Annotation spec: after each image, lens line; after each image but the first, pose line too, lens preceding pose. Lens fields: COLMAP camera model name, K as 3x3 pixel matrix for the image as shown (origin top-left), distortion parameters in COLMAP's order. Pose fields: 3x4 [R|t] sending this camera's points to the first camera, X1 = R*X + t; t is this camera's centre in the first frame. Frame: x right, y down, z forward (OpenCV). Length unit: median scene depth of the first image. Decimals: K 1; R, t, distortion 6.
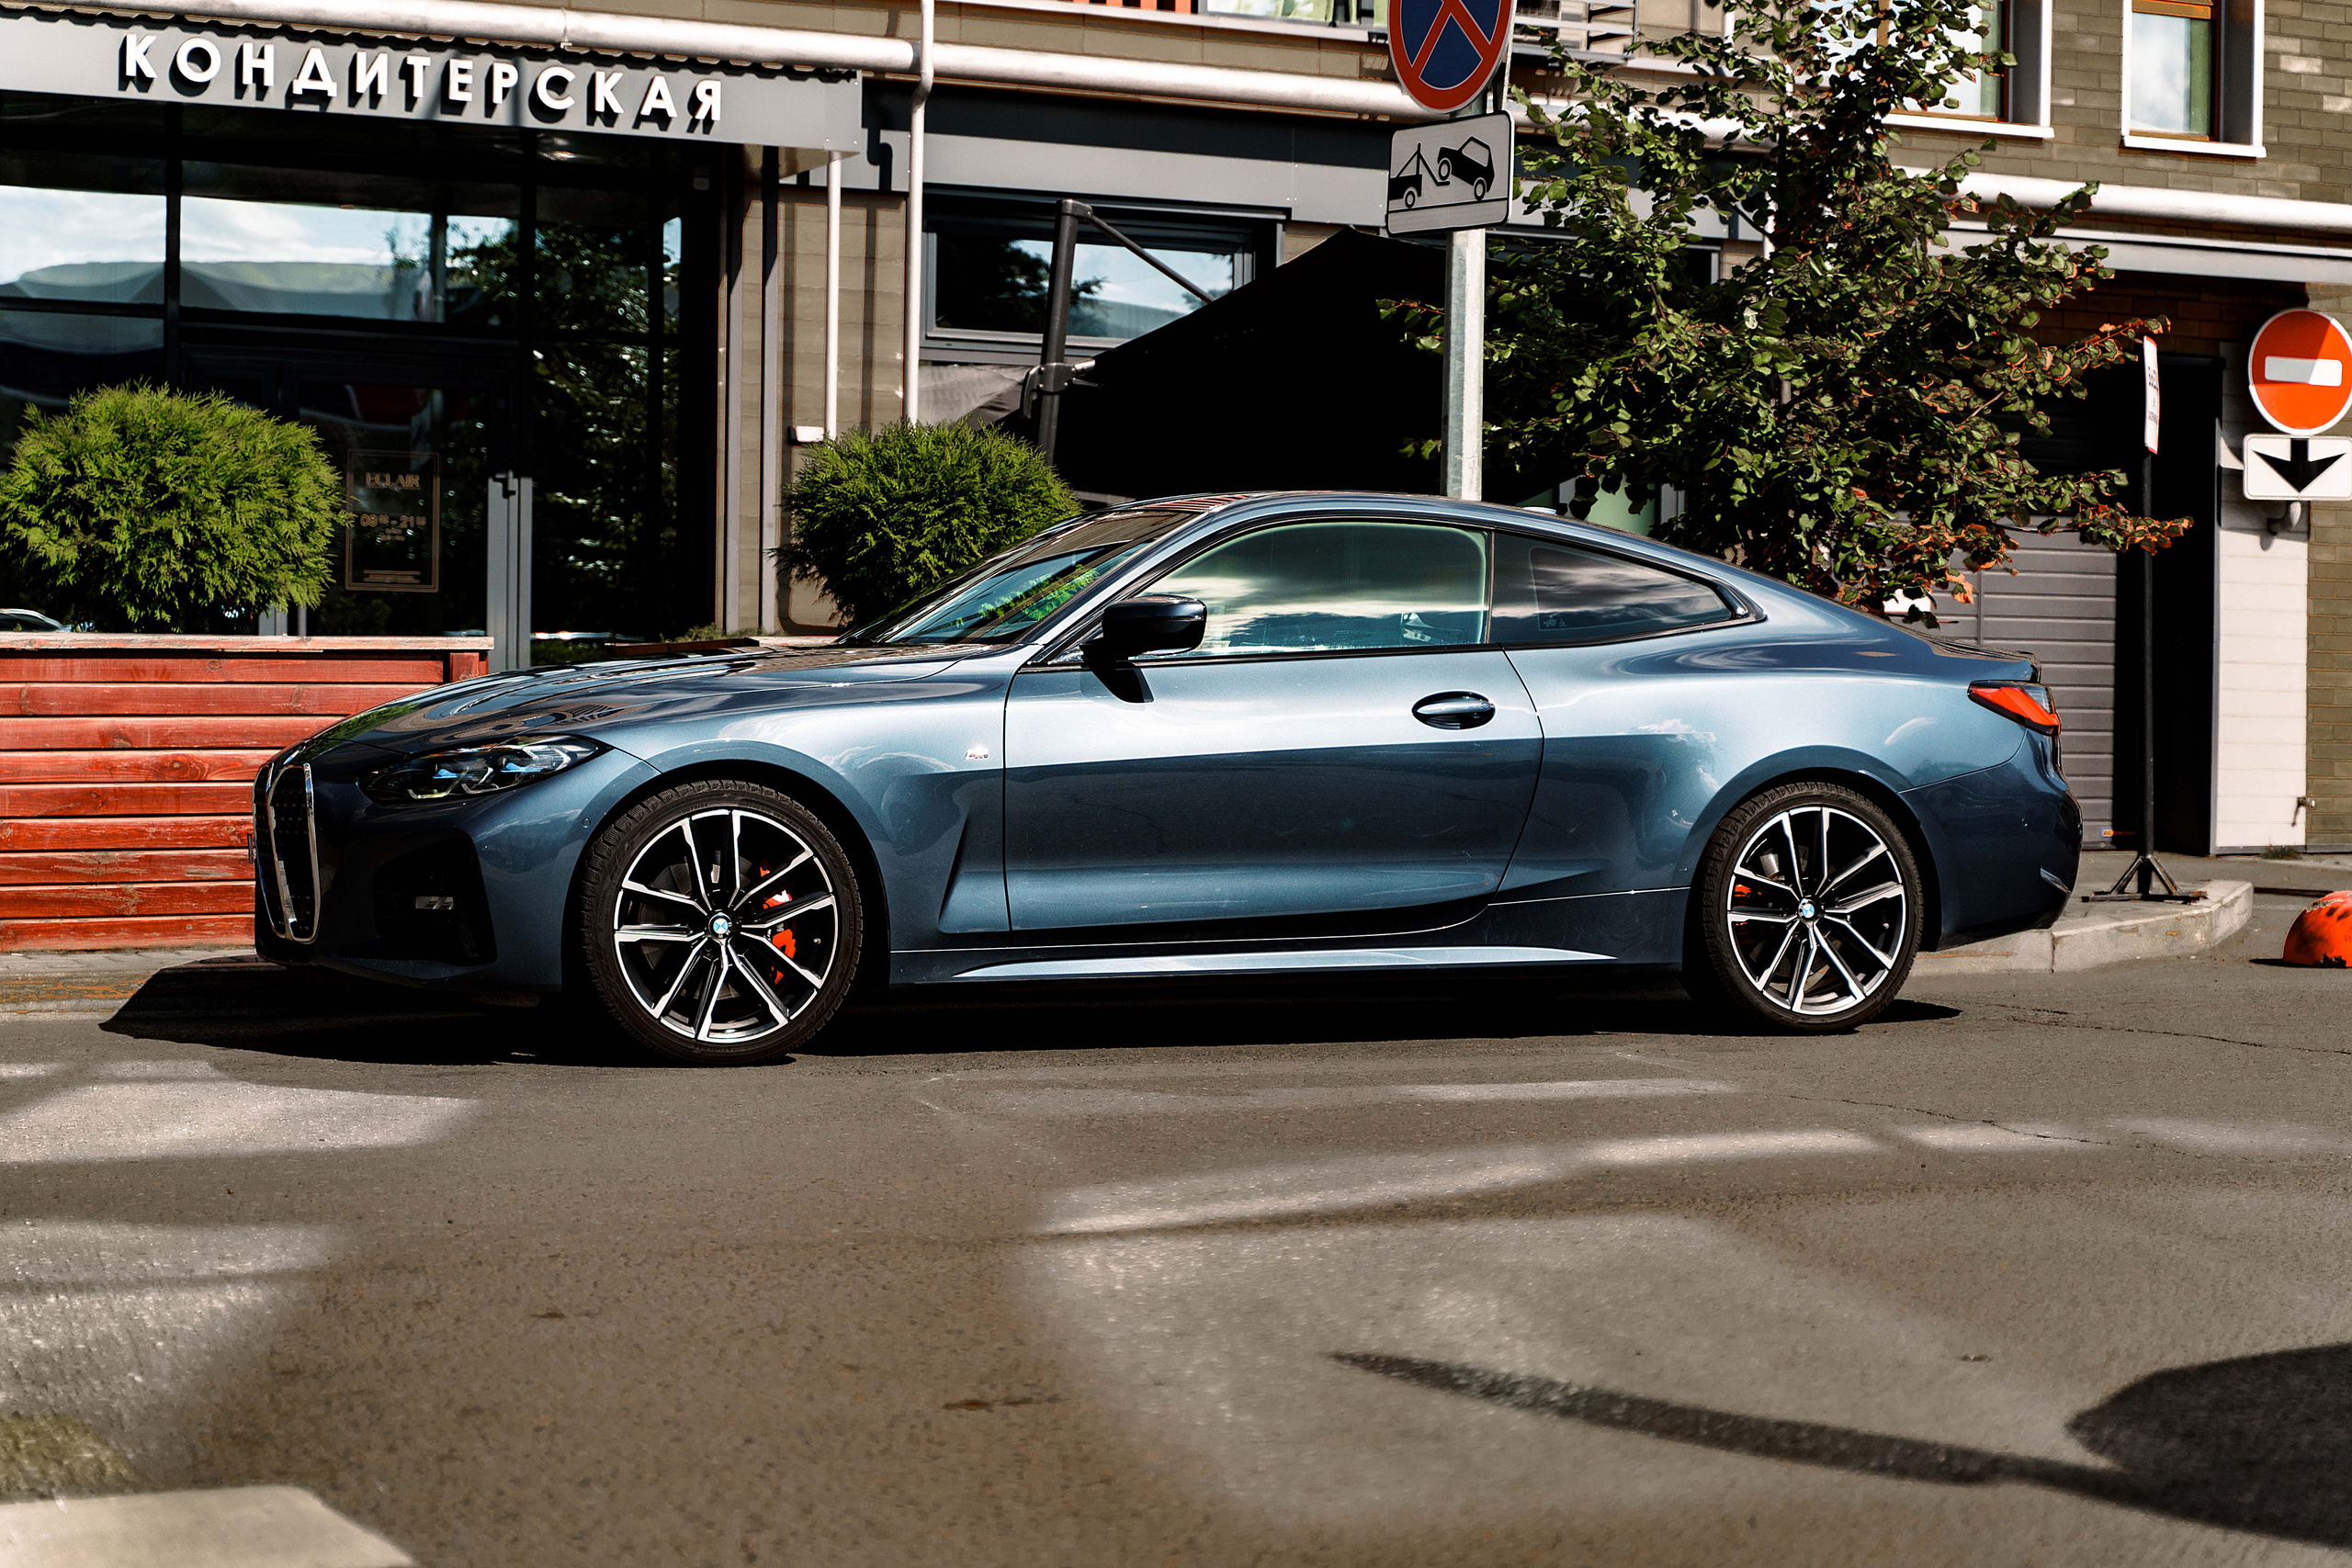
lens RADIAL K [[4276.0, 0, 1096.0], [0, 4276.0, 635.6], [0, 0, 1]] dist [-0.007929, -0.205344]
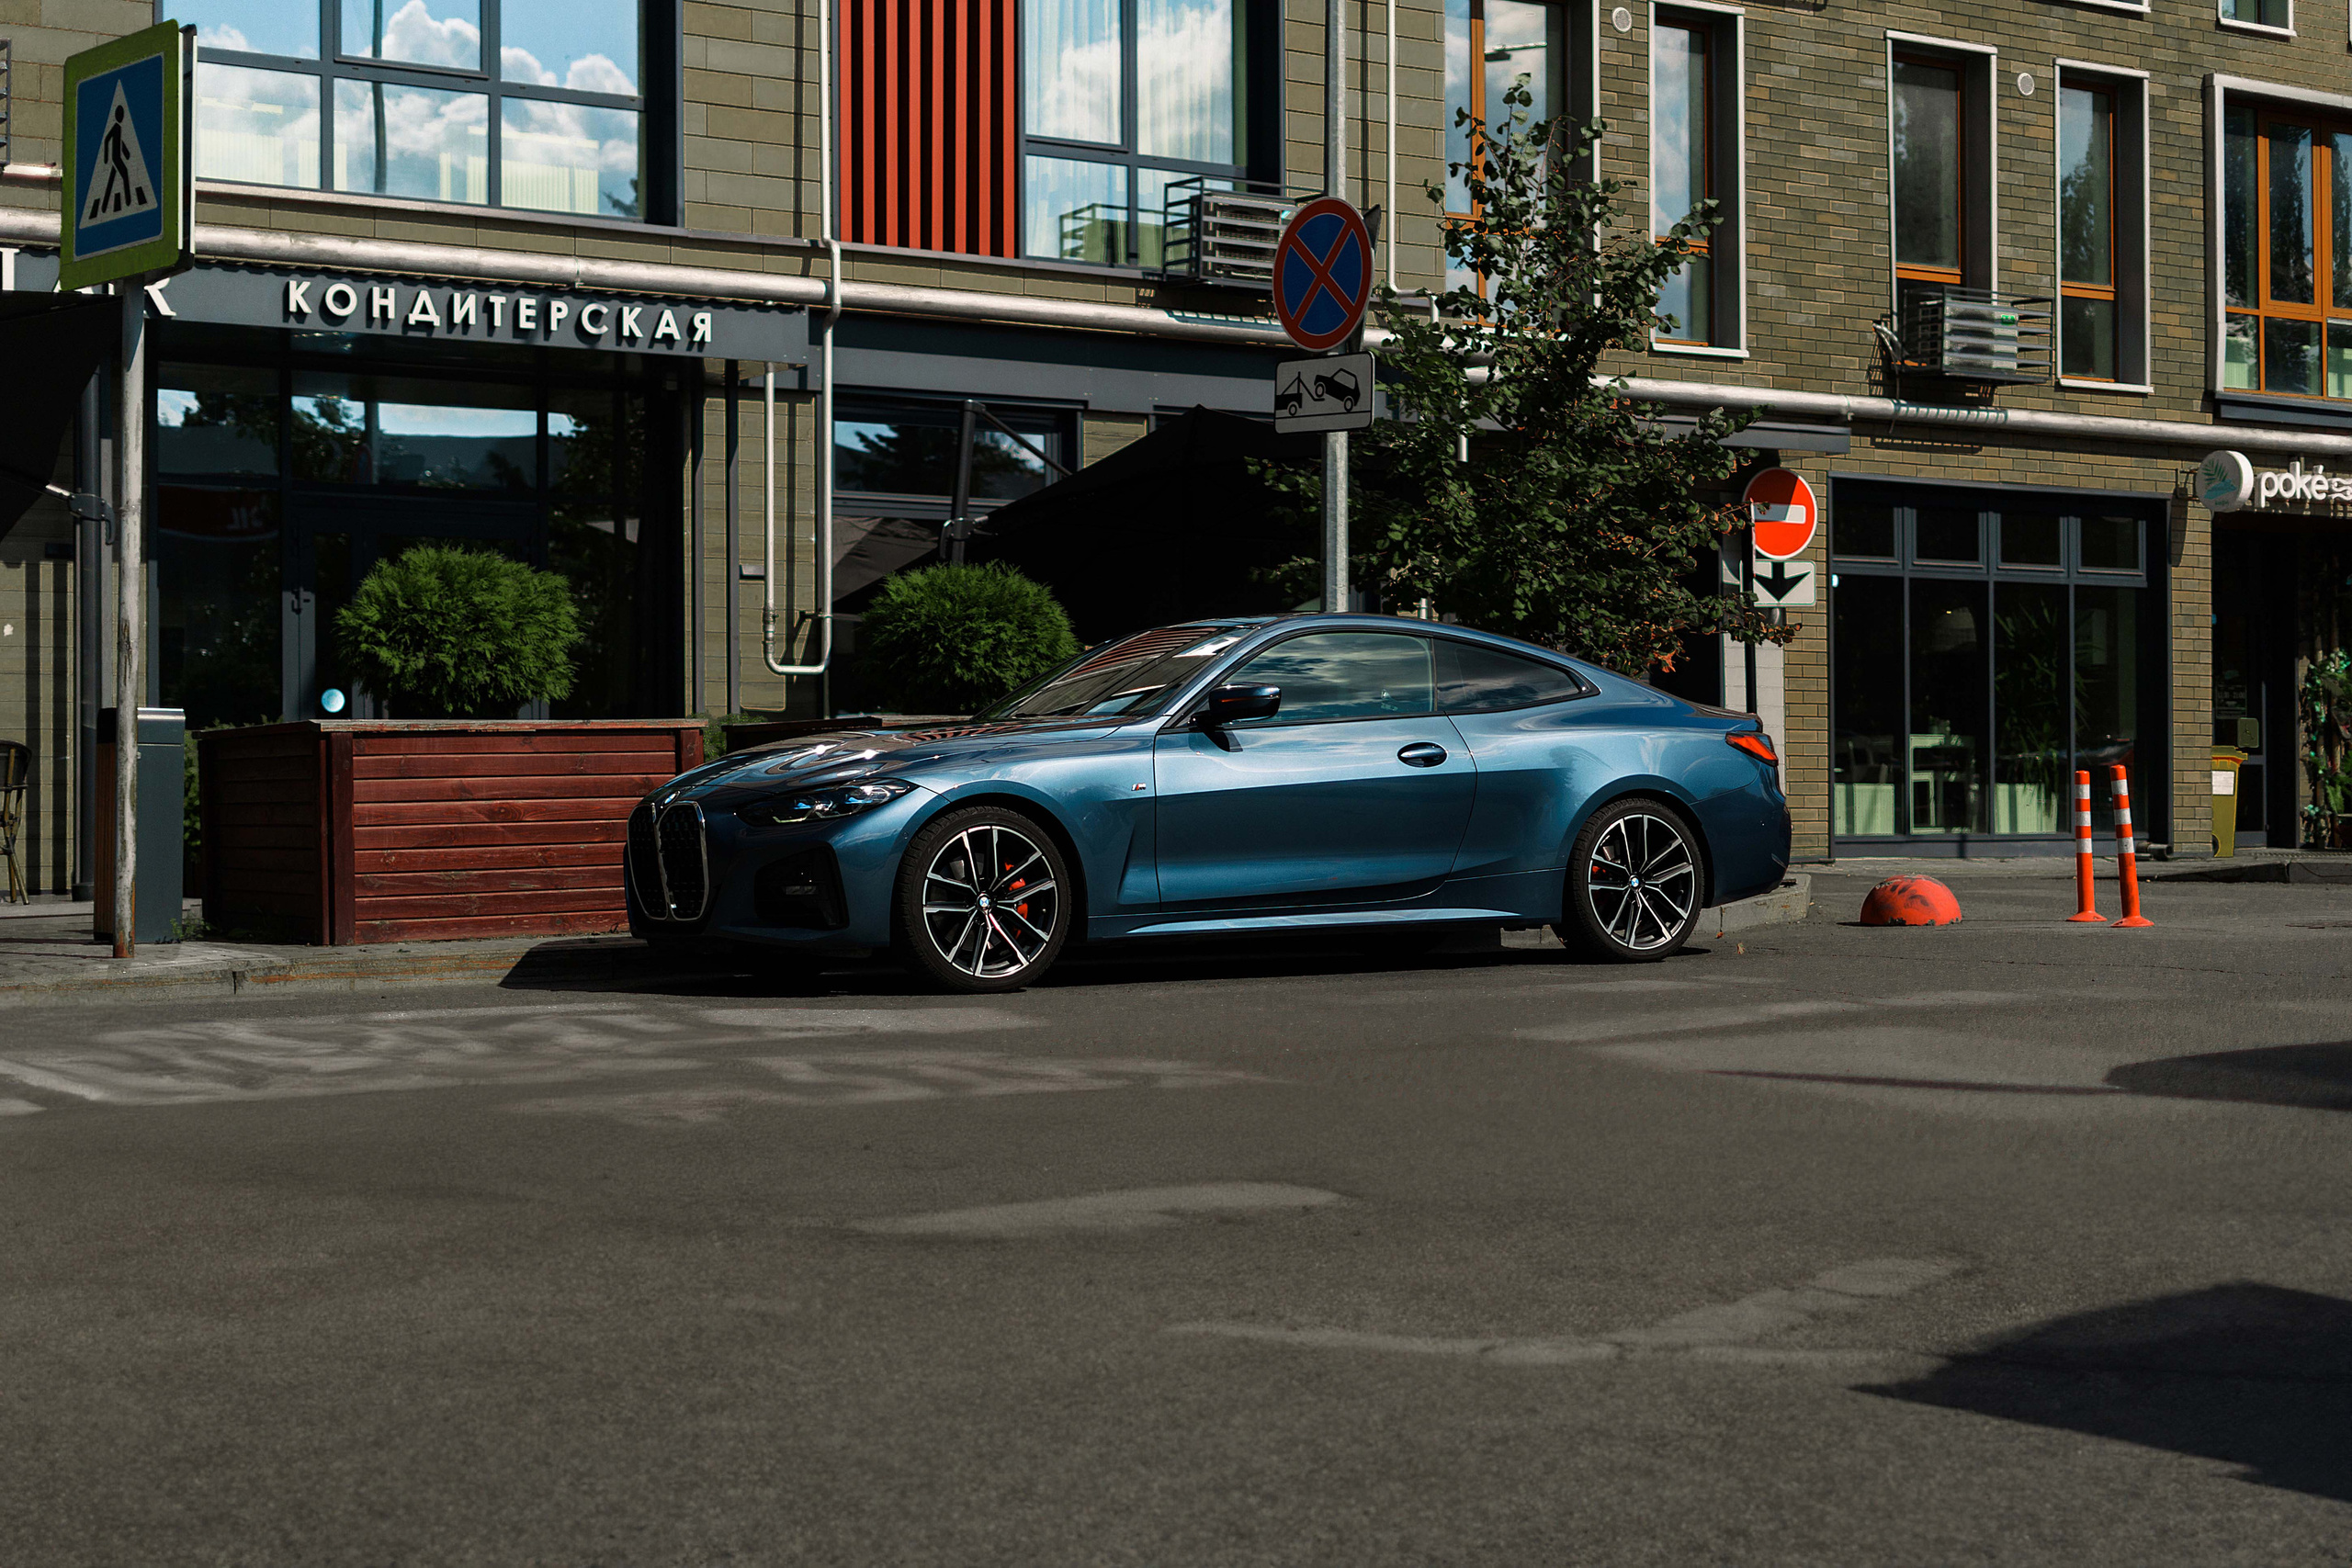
lens RADIAL K [[3460.4, 0, 1247.7], [0, 3460.4, 698.5], [0, 0, 1]] dist [-0.035229, 0.005474]
pose [[0.987903, -0.014073, 0.154430, -0.135231], [0.014985, 0.999876, -0.004748, 0.001732], [-0.154344, 0.007005, 0.987992, -0.174006]]
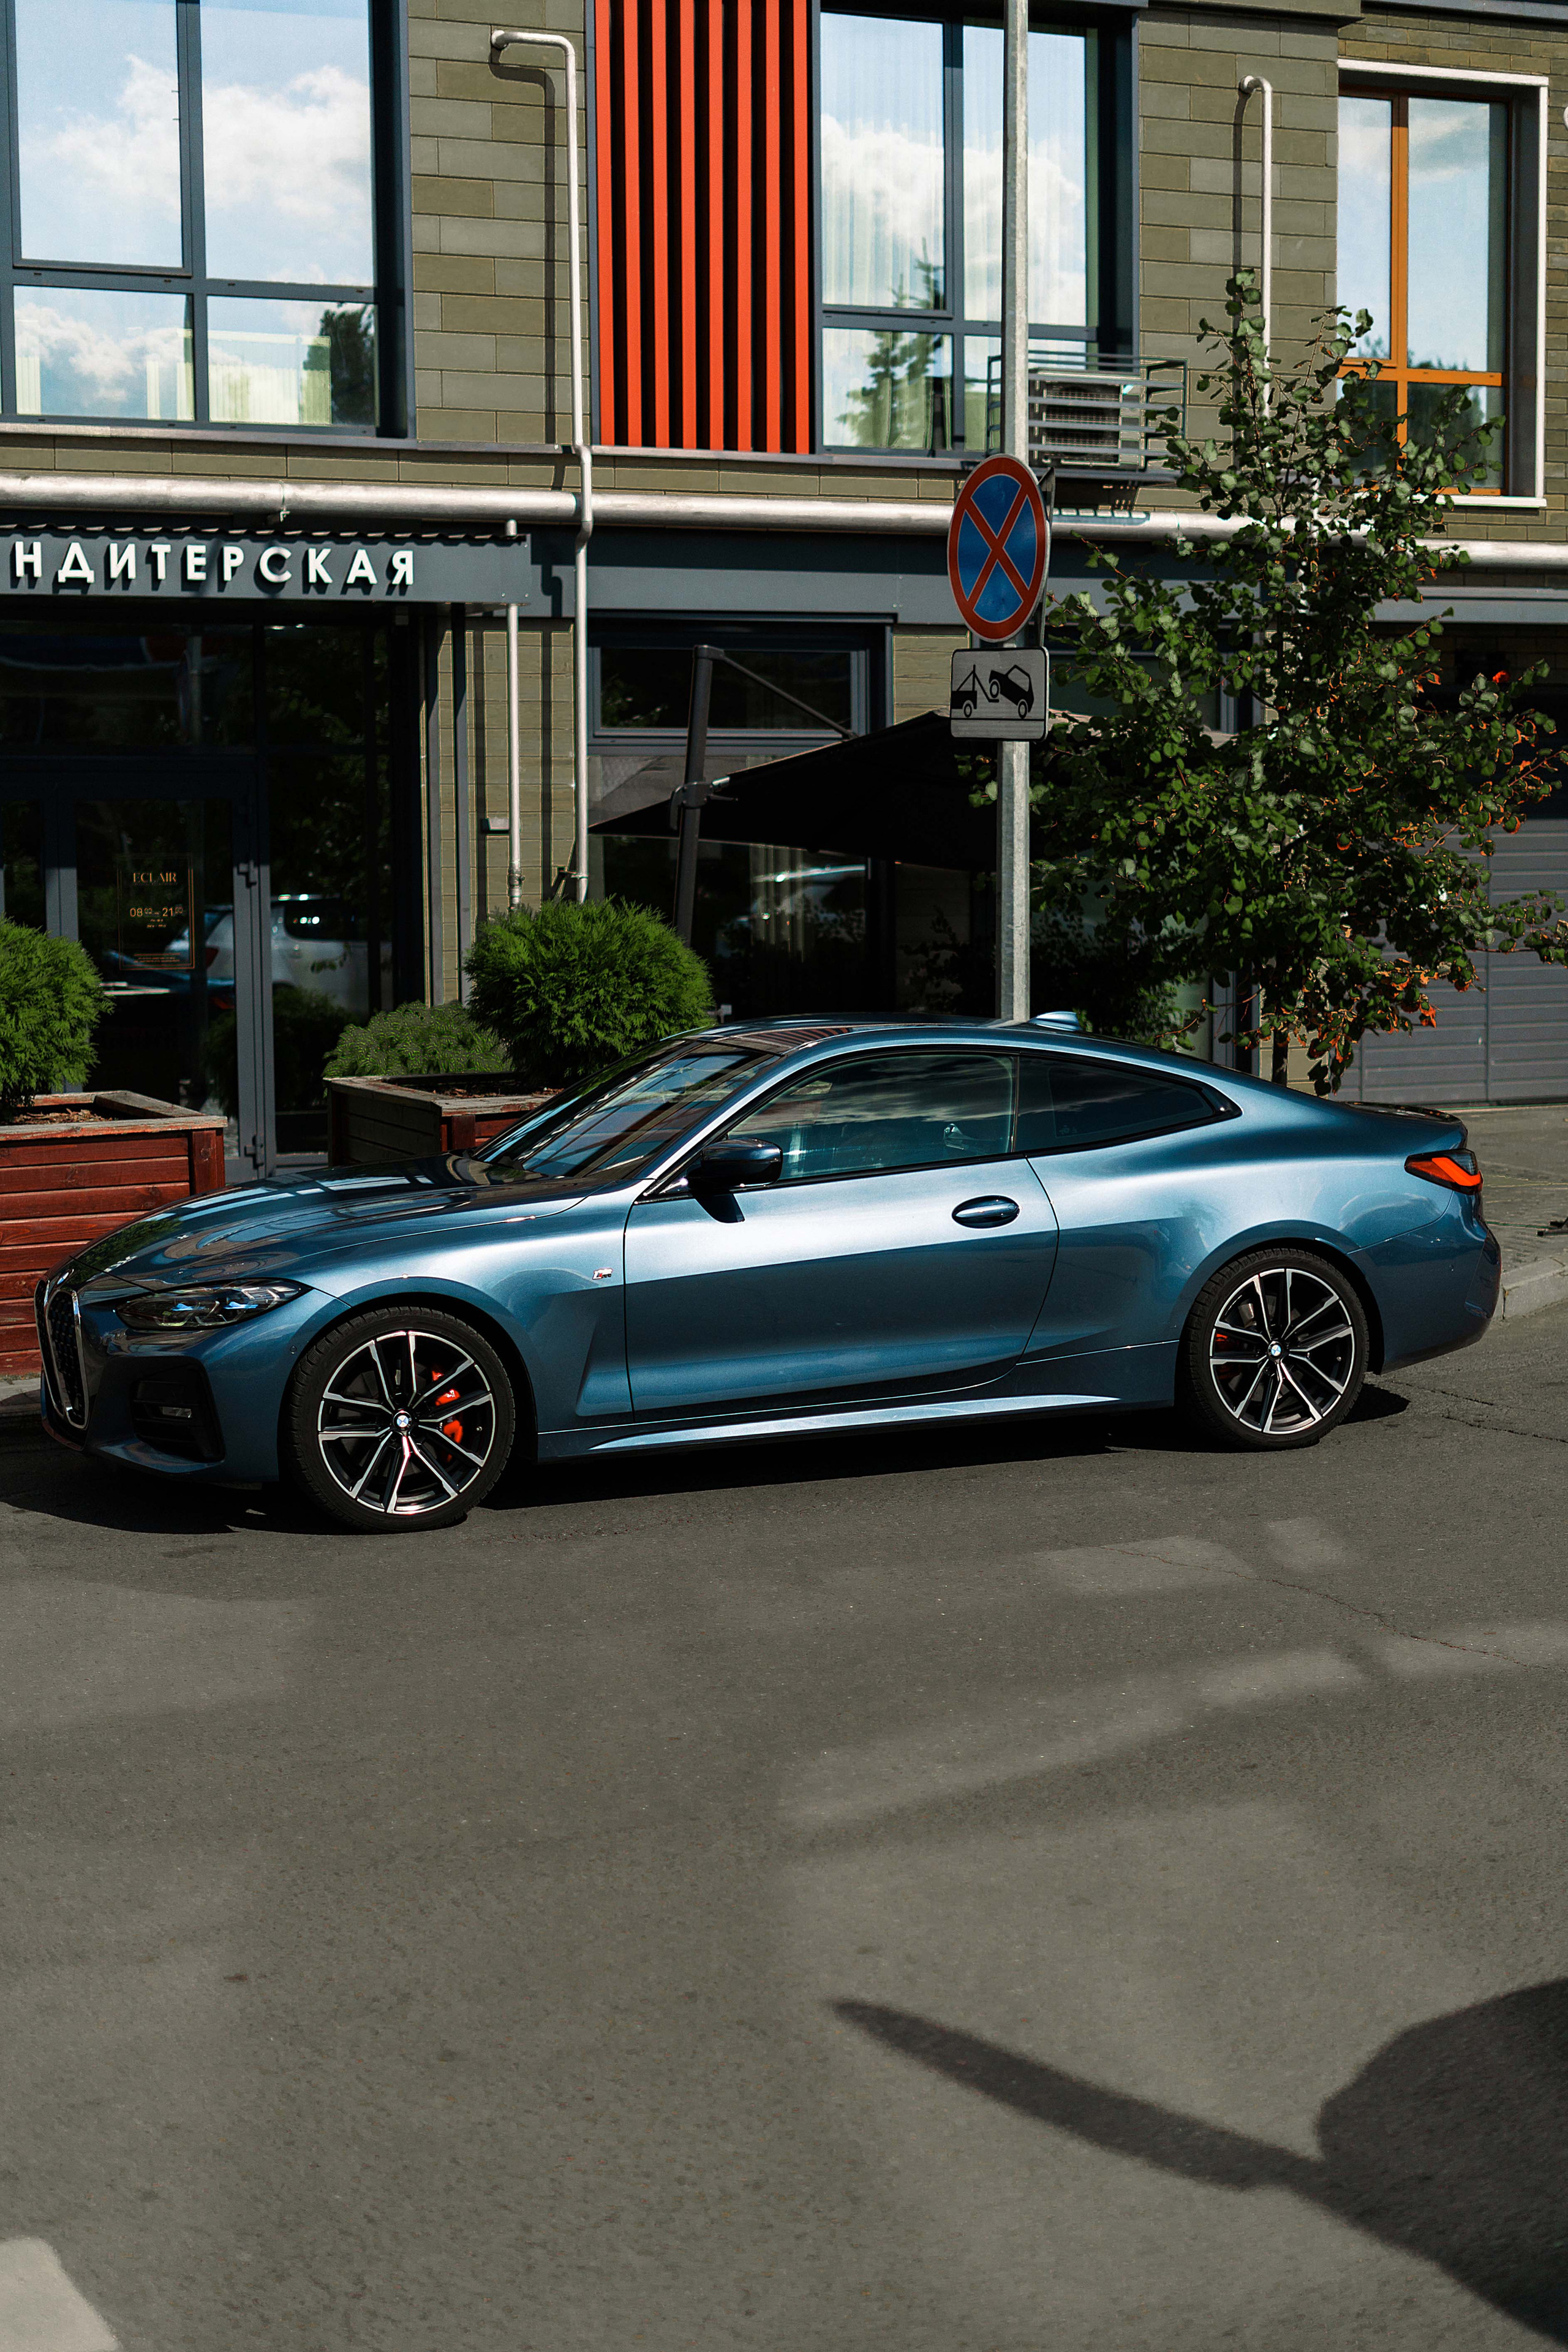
lens RADIAL K [[3631.4, 0, 712.8], [0, 3631.4, 1172.5], [0, 0, 1]] dist [-0.026349, 0.010377]
pose [[0.999551, -0.021926, -0.020412, 0.020458], [0.023813, 0.994969, 0.097308, -0.079262], [0.018175, -0.097751, 0.995045, -0.047010]]
